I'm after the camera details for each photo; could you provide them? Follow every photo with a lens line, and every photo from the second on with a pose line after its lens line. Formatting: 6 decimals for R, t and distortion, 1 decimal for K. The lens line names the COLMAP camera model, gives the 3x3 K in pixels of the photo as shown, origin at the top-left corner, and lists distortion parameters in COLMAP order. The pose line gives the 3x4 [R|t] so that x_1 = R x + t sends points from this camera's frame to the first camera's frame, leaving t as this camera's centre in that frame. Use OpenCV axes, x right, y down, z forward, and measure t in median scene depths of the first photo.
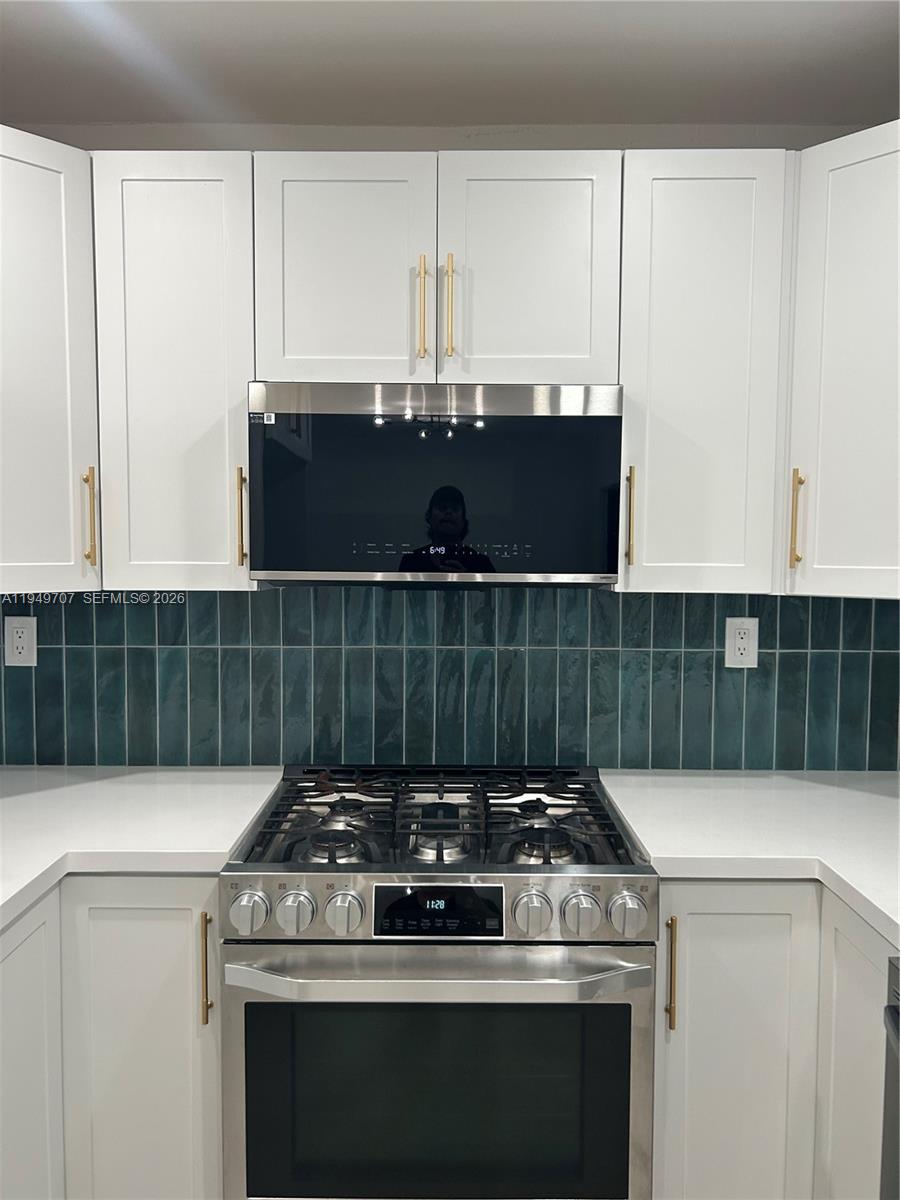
lens RADIAL K [[912.5, 0, 450.8], [0, 912.5, 613.1], [0, 0, 1]] dist [0.014882, -0.007069]
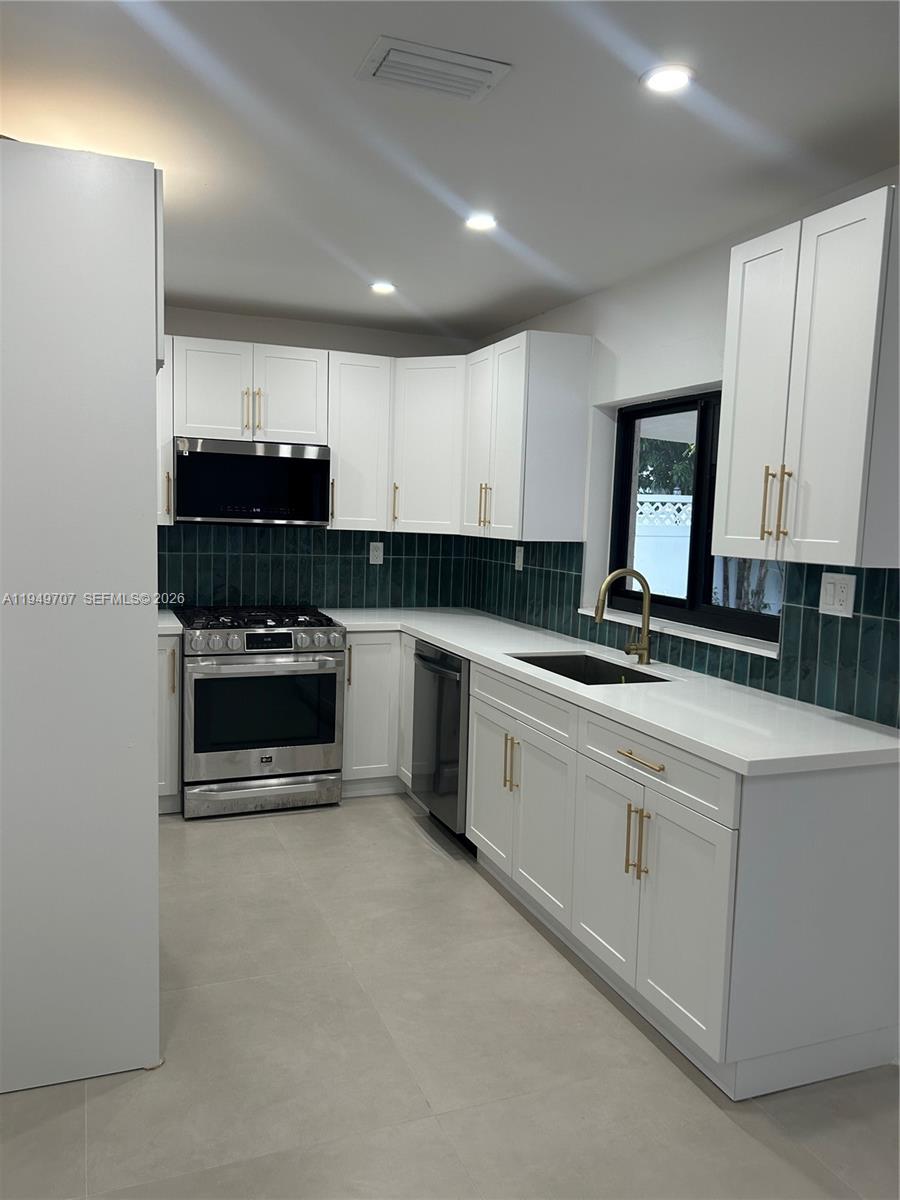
lens RADIAL K [[912.5, 0, 450.8], [0, 912.5, 613.1], [0, 0, 1]] dist [0.014882, -0.007069]
pose [[0.931669, -0.013820, 0.363044, -0.412322], [-0.005109, 0.998679, 0.051127, 0.077347], [-0.363271, -0.049488, 0.930368, -1.454088]]
